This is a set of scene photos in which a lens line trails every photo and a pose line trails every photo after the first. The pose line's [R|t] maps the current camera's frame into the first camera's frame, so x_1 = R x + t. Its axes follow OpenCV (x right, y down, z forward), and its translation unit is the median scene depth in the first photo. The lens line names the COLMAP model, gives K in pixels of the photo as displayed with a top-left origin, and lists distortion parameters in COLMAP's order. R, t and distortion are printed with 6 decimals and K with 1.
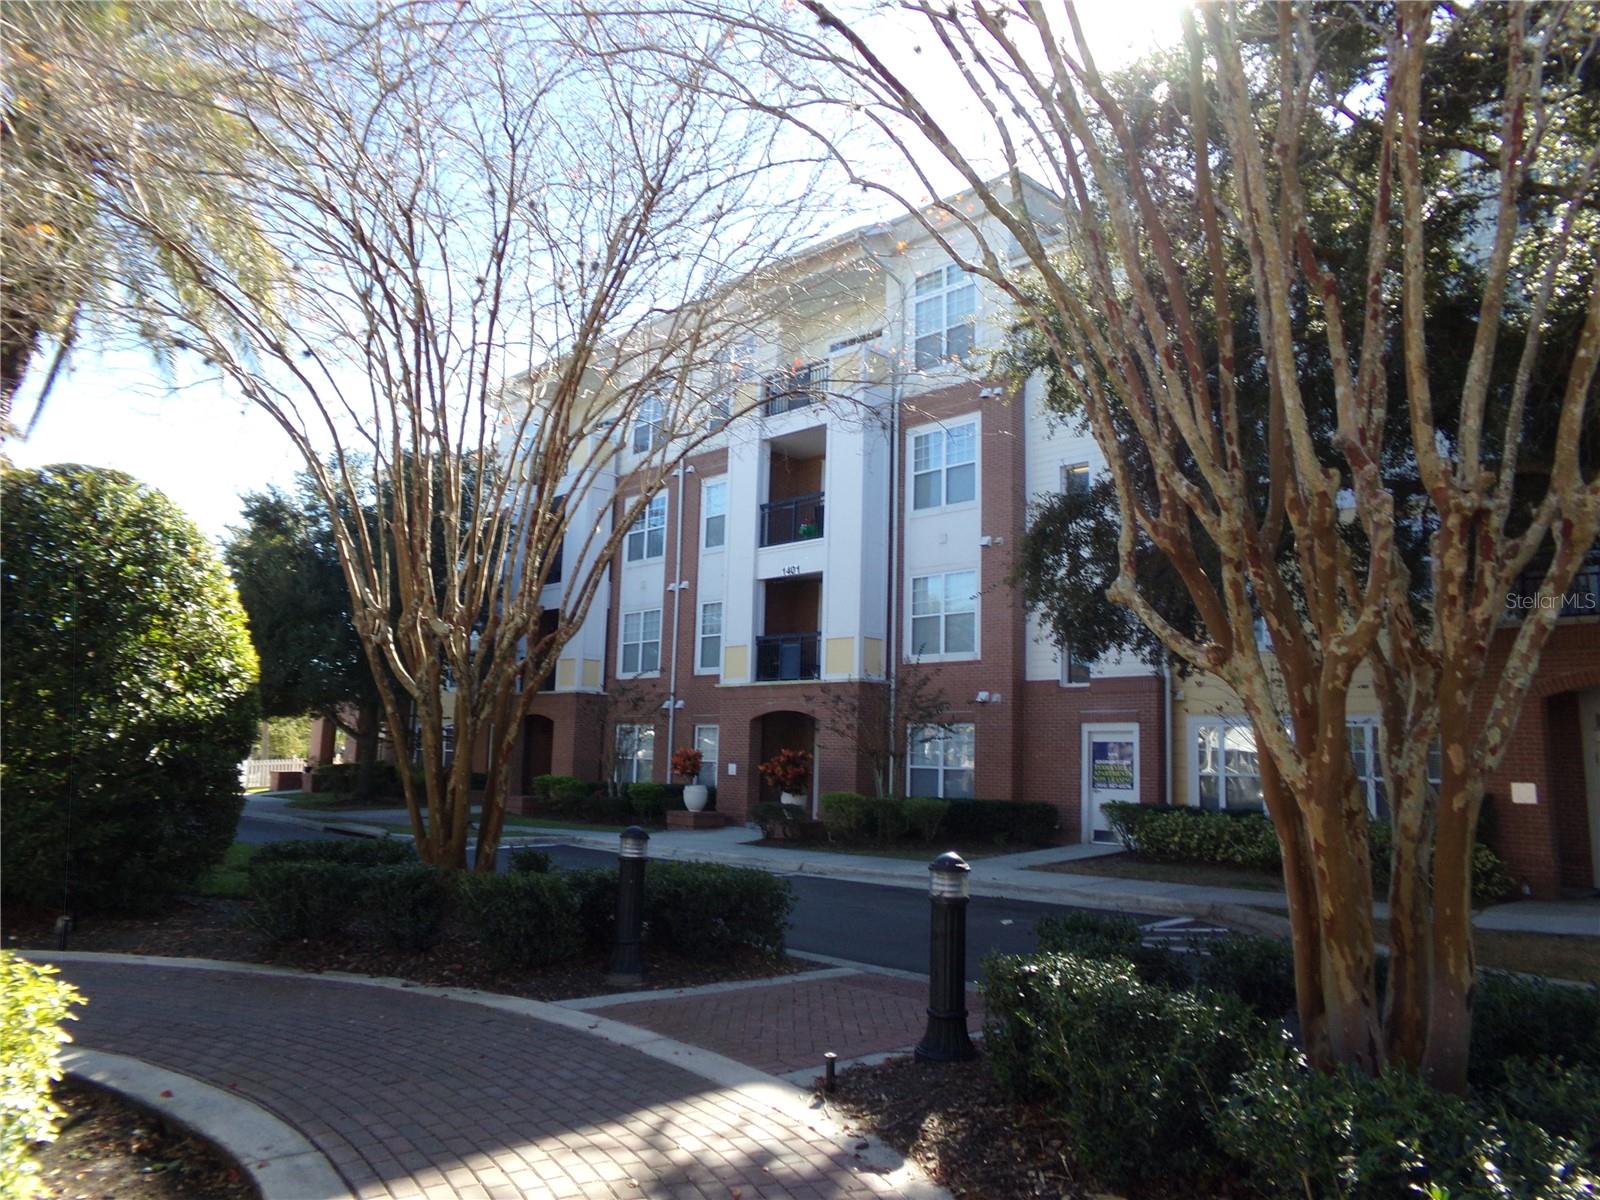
lens RADIAL K [[1099.3, 0, 792.7], [0, 1099.3, 603.6], [0, 0, 1]] dist [-0.119793, 0.205235]
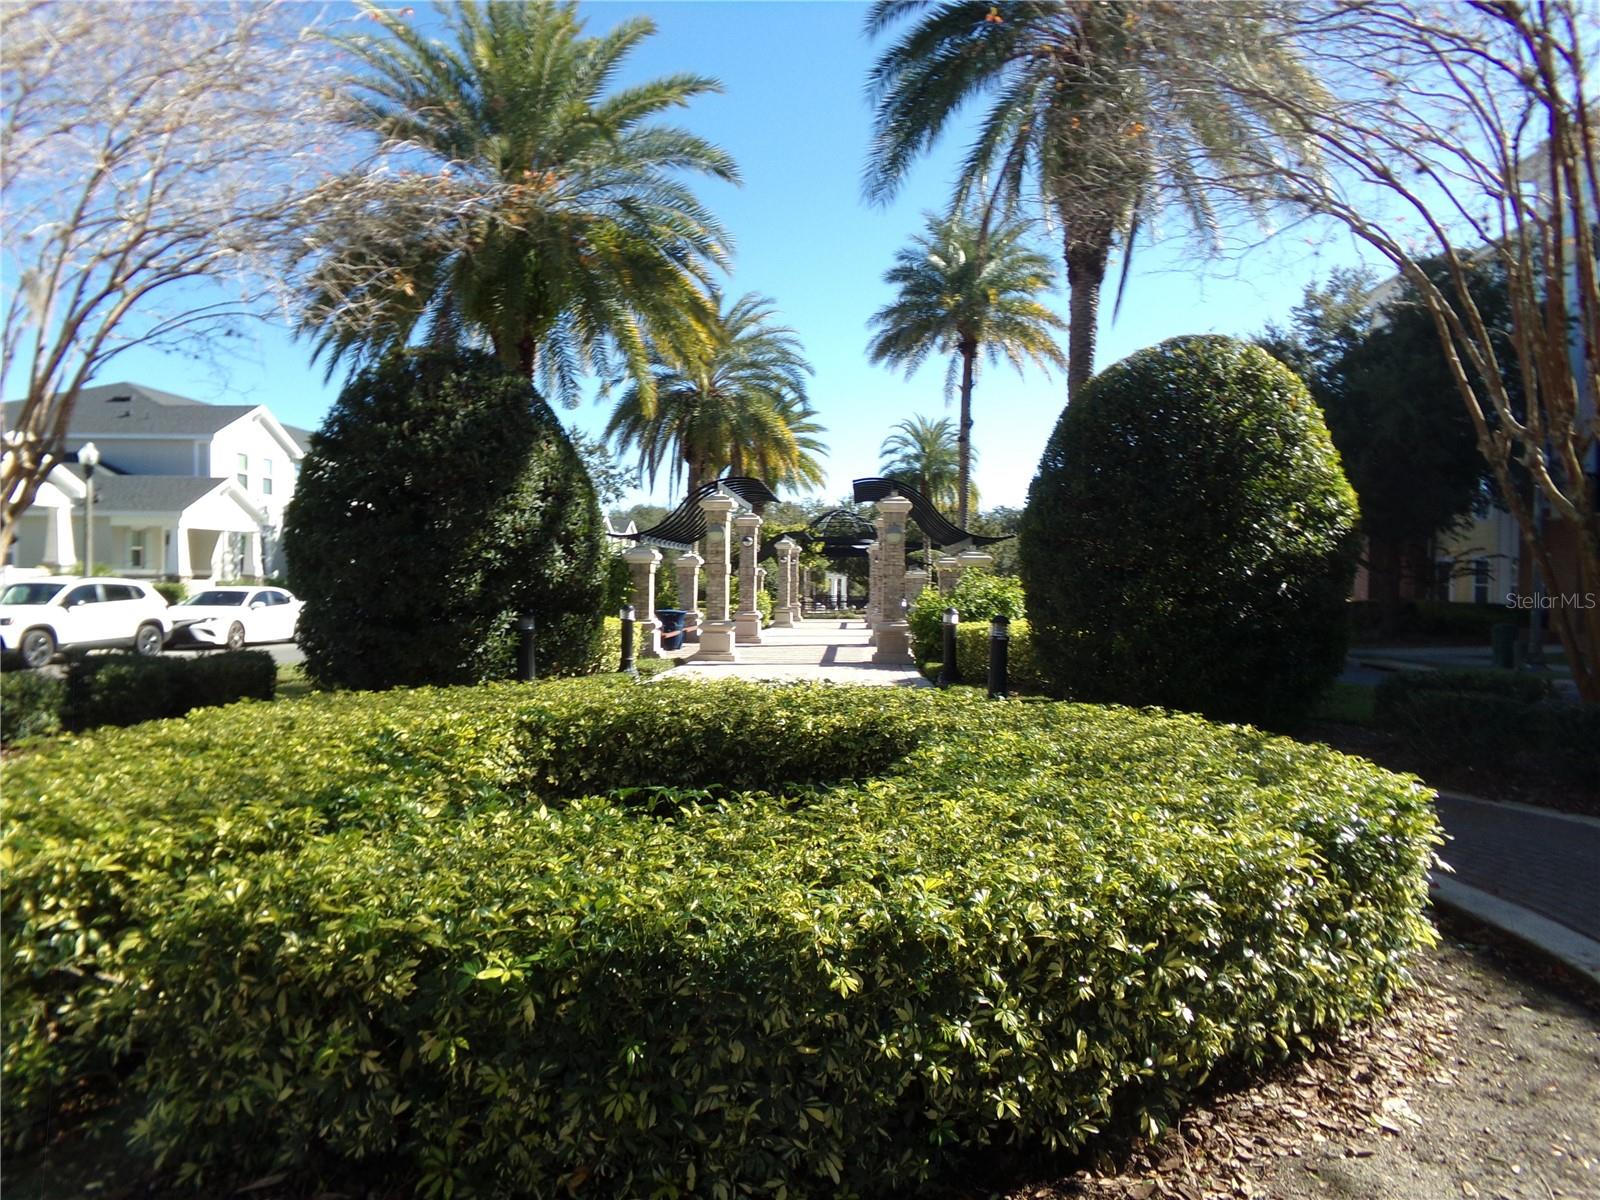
lens RADIAL K [[1099.3, 0, 792.7], [0, 1099.3, 603.6], [0, 0, 1]] dist [-0.119793, 0.205235]
pose [[0.680889, -0.007198, -0.732351, -0.117809], [0.115915, 0.988407, 0.098055, -0.010857], [0.723155, -0.151655, 0.673830, -0.100629]]
